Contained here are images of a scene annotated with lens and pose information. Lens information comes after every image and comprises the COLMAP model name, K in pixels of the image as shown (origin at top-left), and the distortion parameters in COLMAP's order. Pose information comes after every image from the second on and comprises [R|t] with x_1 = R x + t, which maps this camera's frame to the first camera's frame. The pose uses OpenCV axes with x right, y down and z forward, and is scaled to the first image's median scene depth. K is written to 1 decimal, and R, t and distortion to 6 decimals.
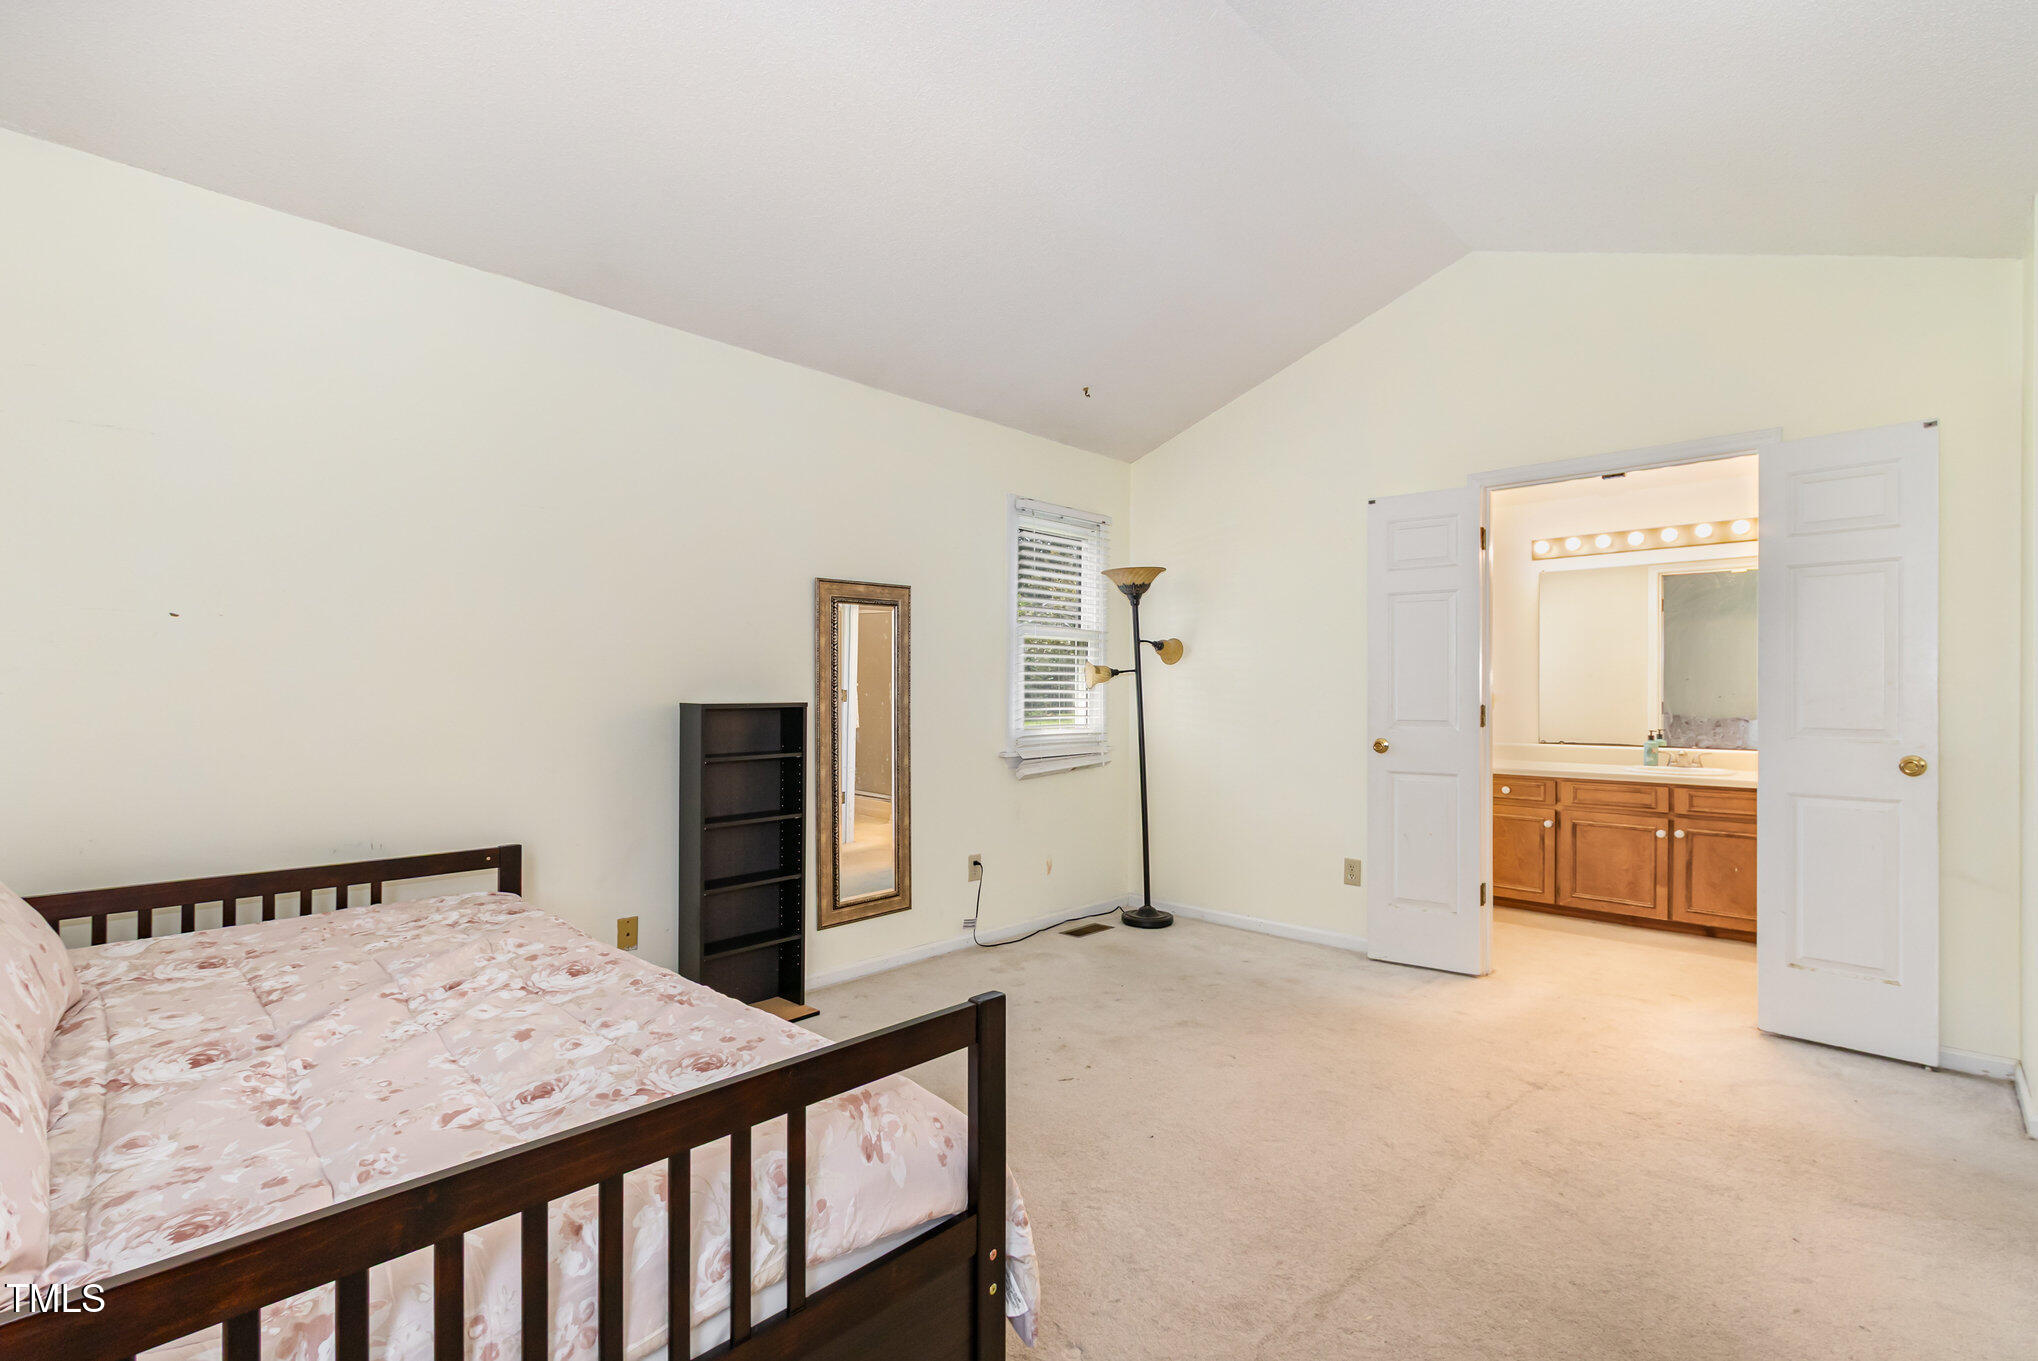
lens RADIAL K [[941.3, 0, 1007.8], [0, 941.3, 694.3], [0, 0, 1]] dist [0.000604, -0.000051]
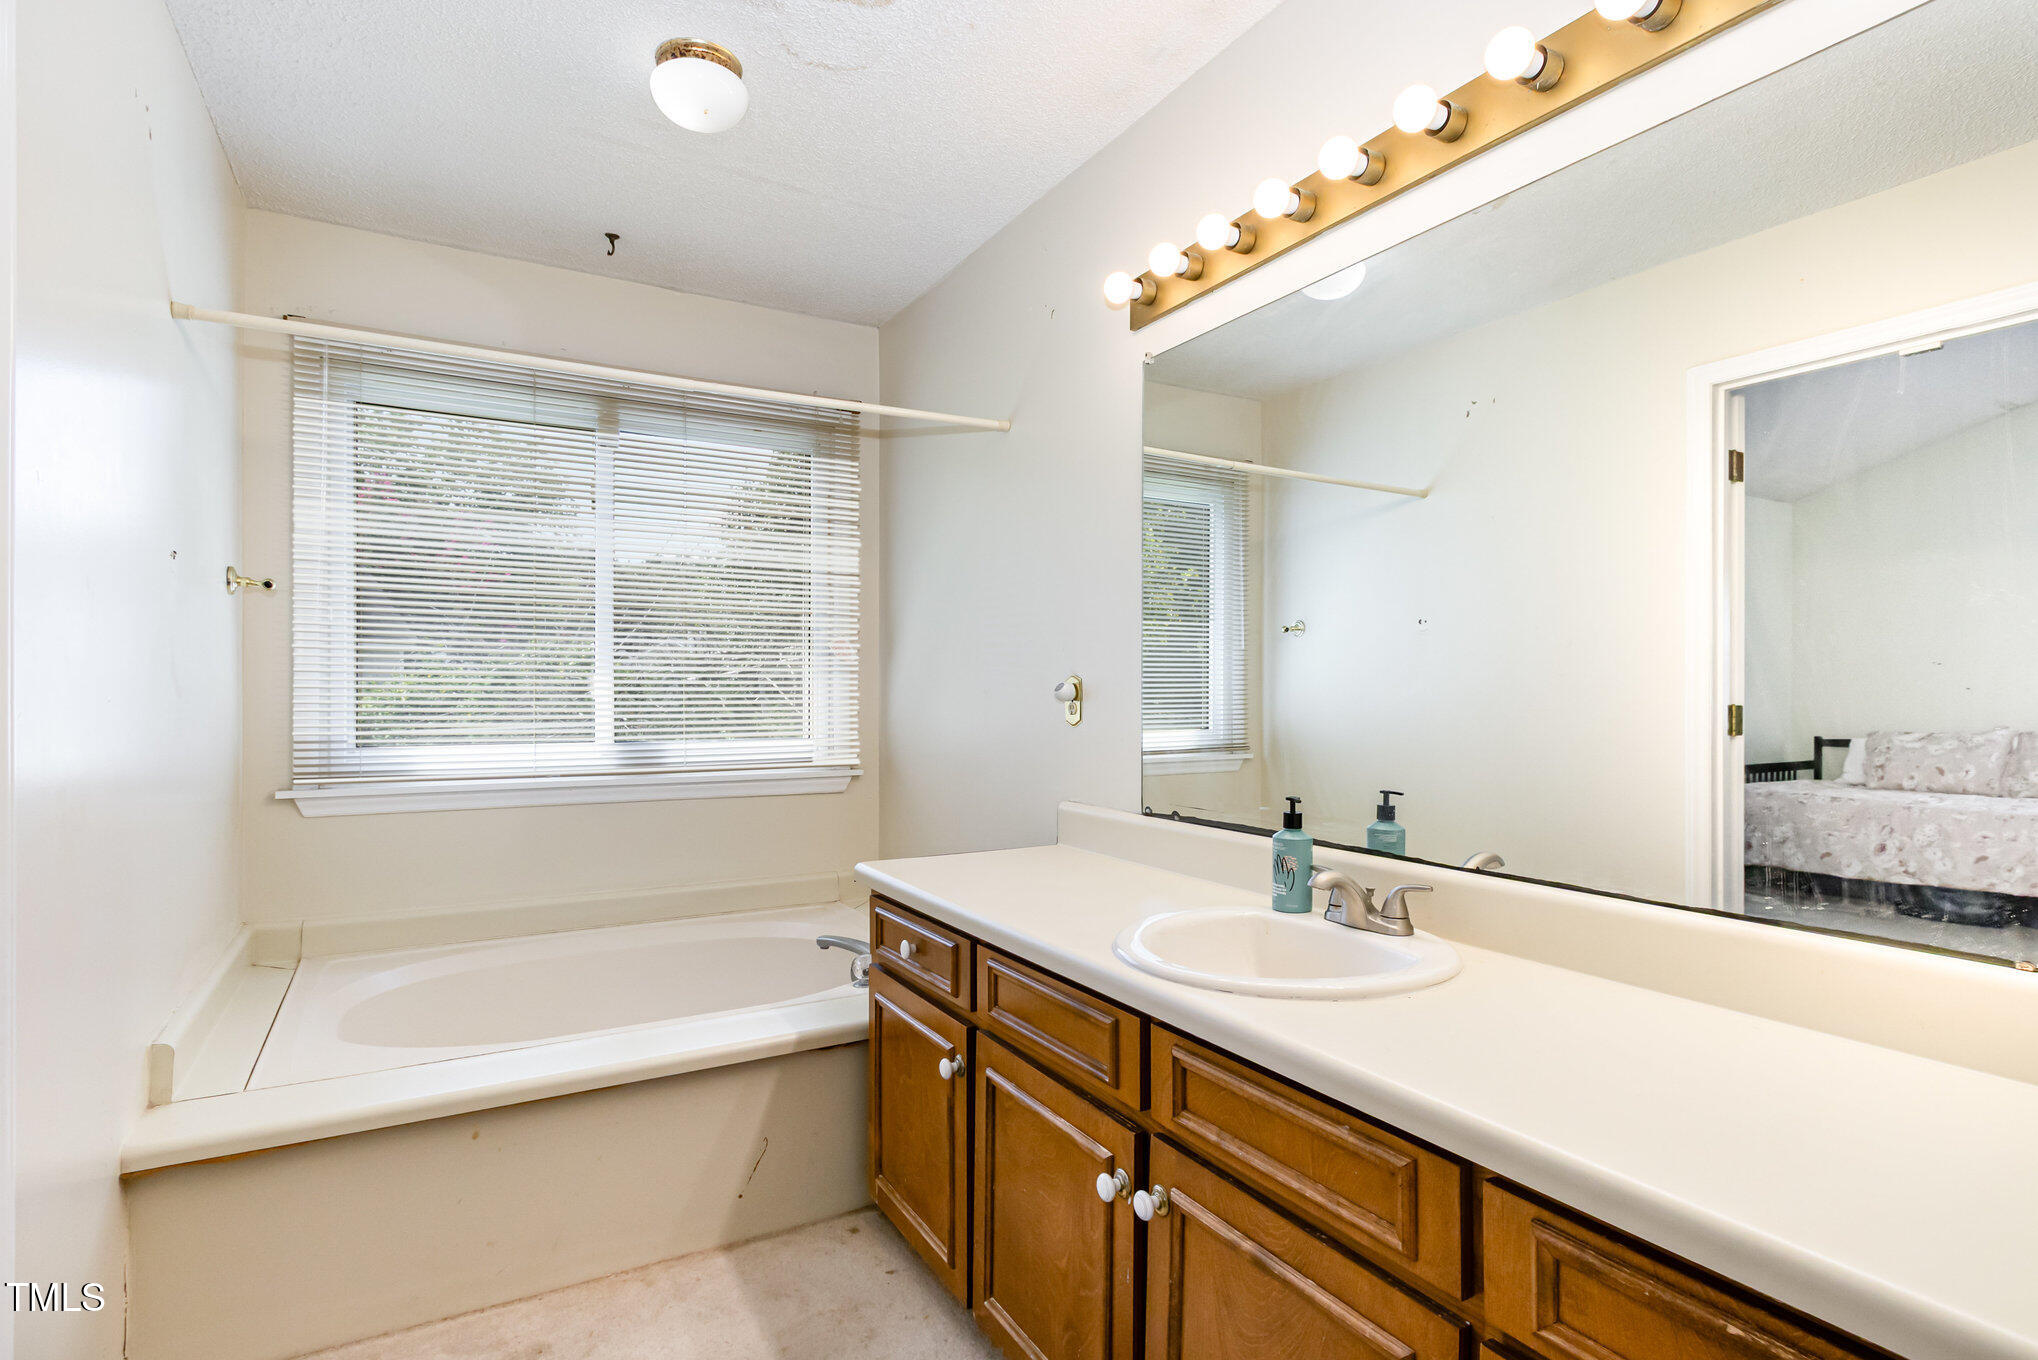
lens RADIAL K [[1026.7, 0, 1008.6], [0, 1026.7, 687.9], [0, 0, 1]] dist [0.002072, -0.000460]
pose [[0.954480, -0.001341, -0.298270, 0.748096], [0.000463, 0.999995, -0.003015, 0.003542], [0.298273, 0.002739, 0.954477, 0.698916]]
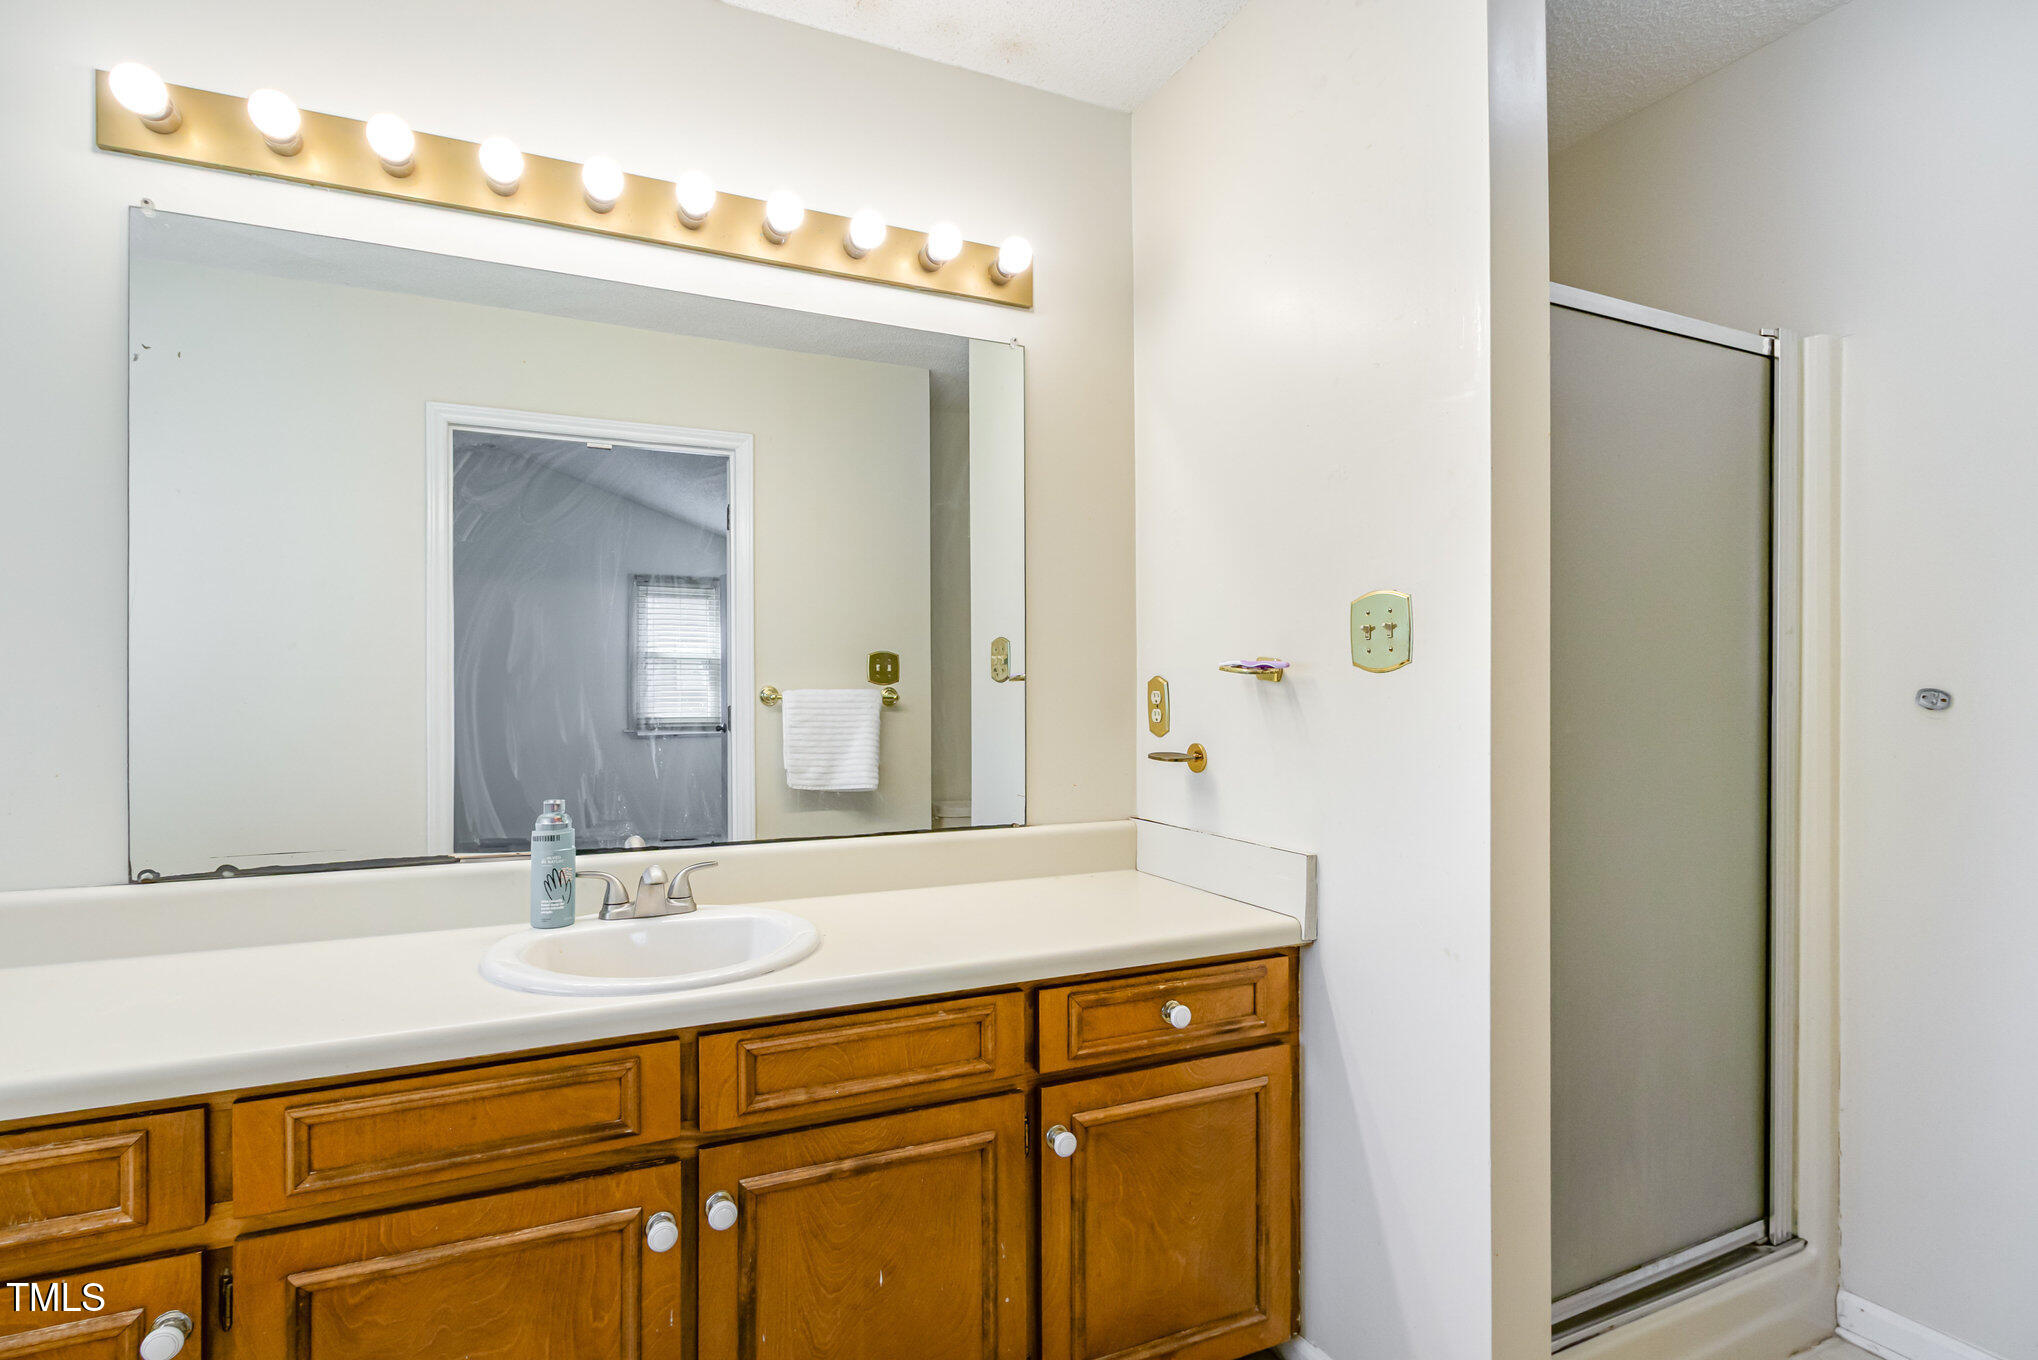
lens RADIAL K [[1026.7, 0, 1008.6], [0, 1026.7, 687.9], [0, 0, 1]] dist [0.002072, -0.000460]
pose [[0.367343, -0.001552, 0.930084, 0.466847], [0.002229, 0.999997, 0.000788, 0.000765], [-0.930083, 0.001784, 0.367345, 0.804025]]
